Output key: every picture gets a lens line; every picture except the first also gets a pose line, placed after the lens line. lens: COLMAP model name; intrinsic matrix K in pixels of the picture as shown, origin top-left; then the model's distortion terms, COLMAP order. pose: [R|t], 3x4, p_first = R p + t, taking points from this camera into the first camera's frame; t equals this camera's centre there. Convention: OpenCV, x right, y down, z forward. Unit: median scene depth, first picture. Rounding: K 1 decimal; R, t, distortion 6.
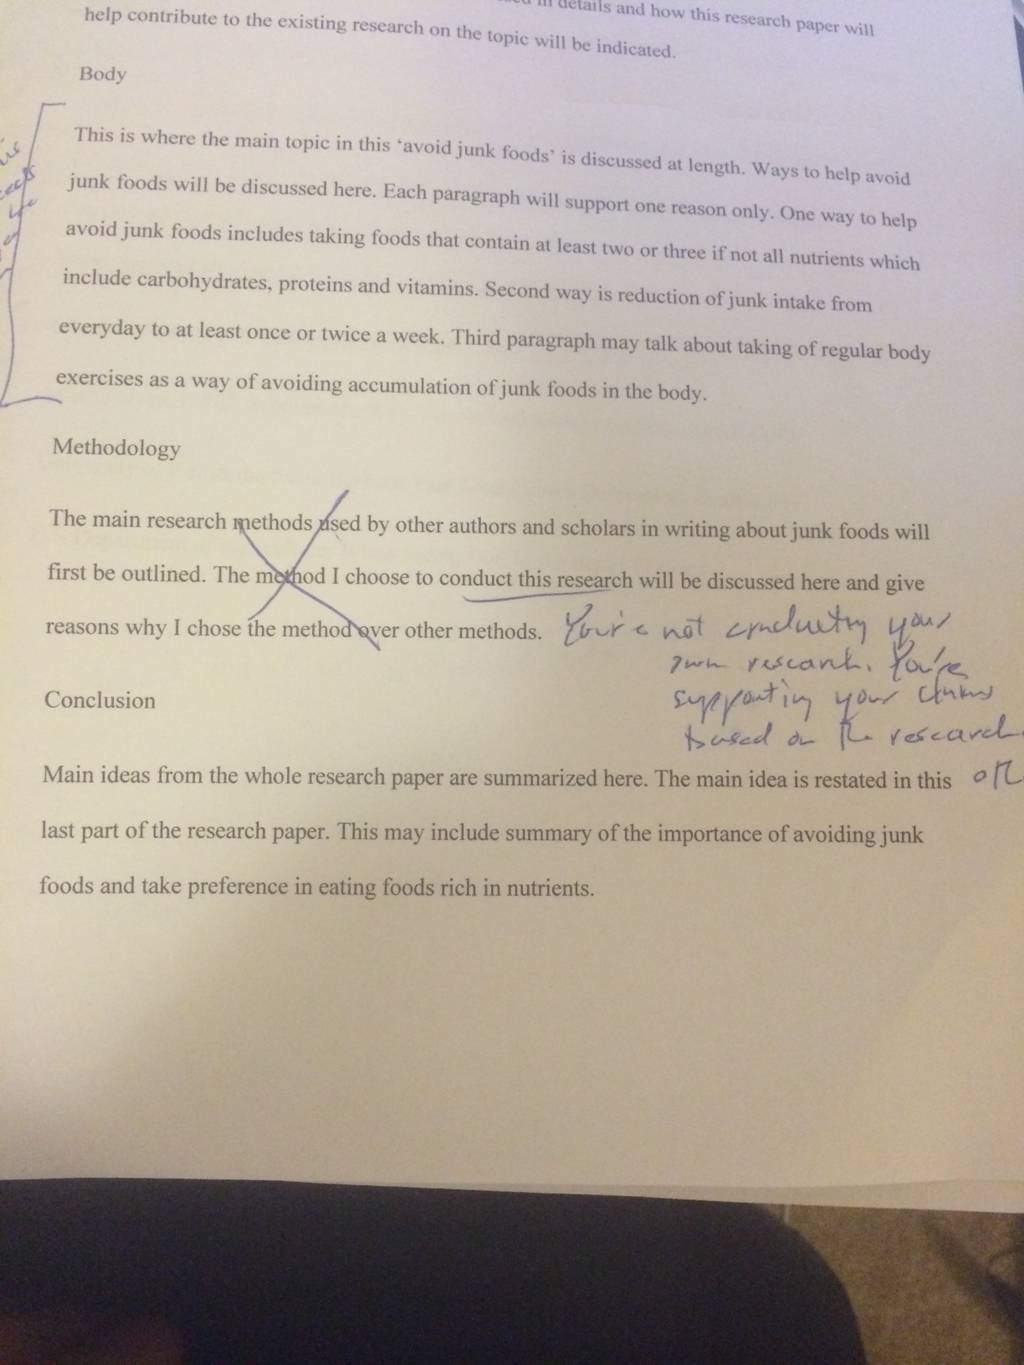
lens RADIAL K [[1206.6, 0, 512.0], [0, 1206.6, 682.5], [0, 0, 1]] dist [0.066367, -0.145637]
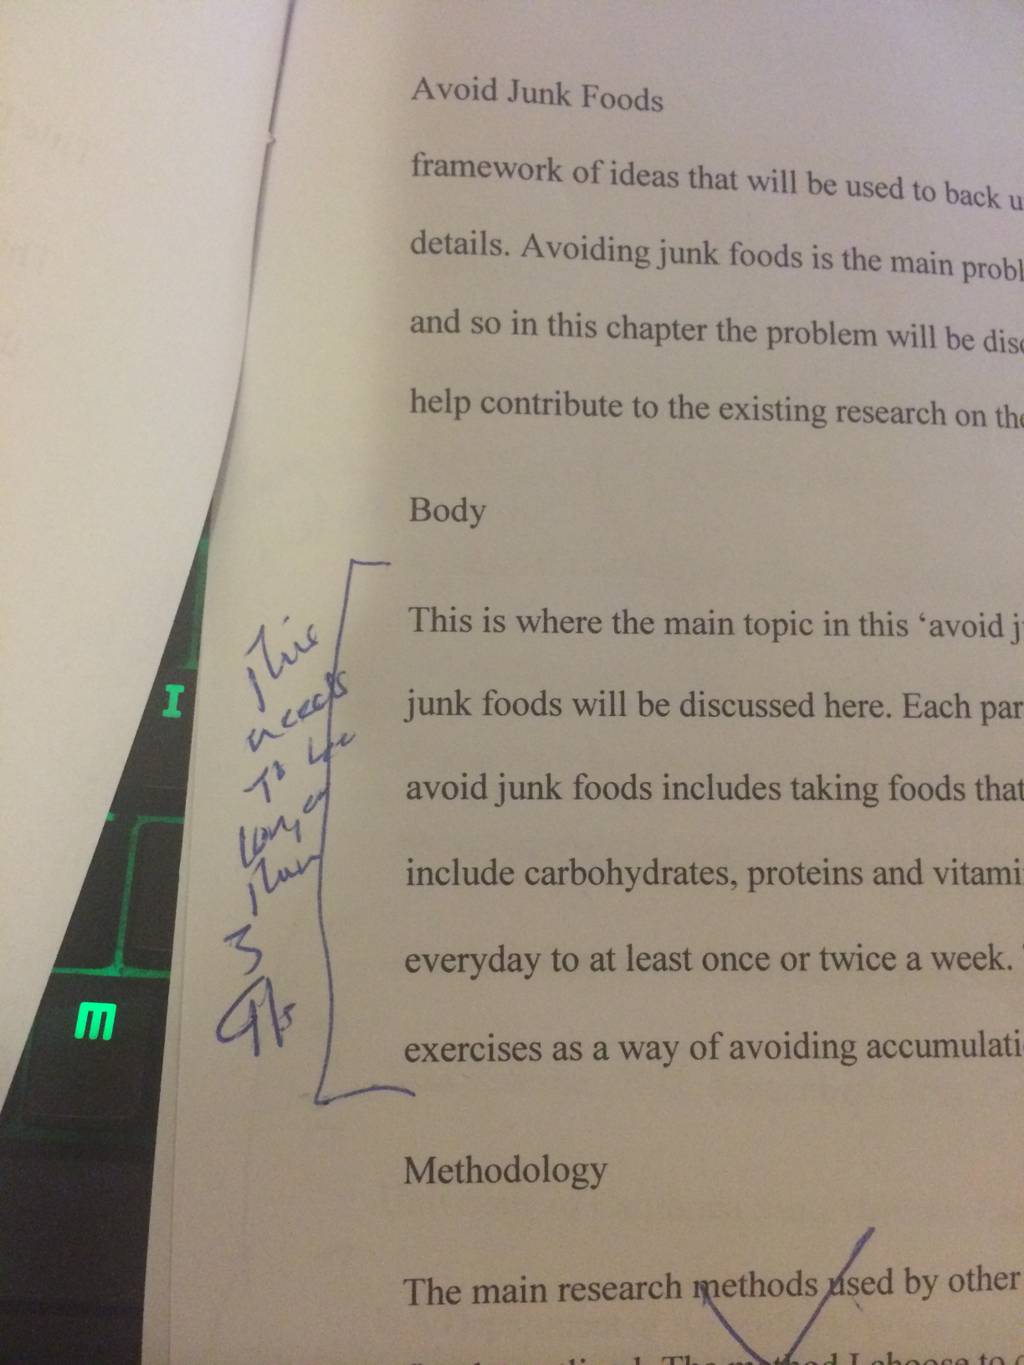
lens RADIAL K [[1206.6, 0, 512.0], [0, 1206.6, 682.5], [0, 0, 1]] dist [0.066367, -0.145637]
pose [[0.999937, 0.000145, 0.011254, -0.321057], [-0.000982, 0.997224, 0.074451, -0.474359], [-0.011212, -0.074458, 0.997161, 0.392247]]
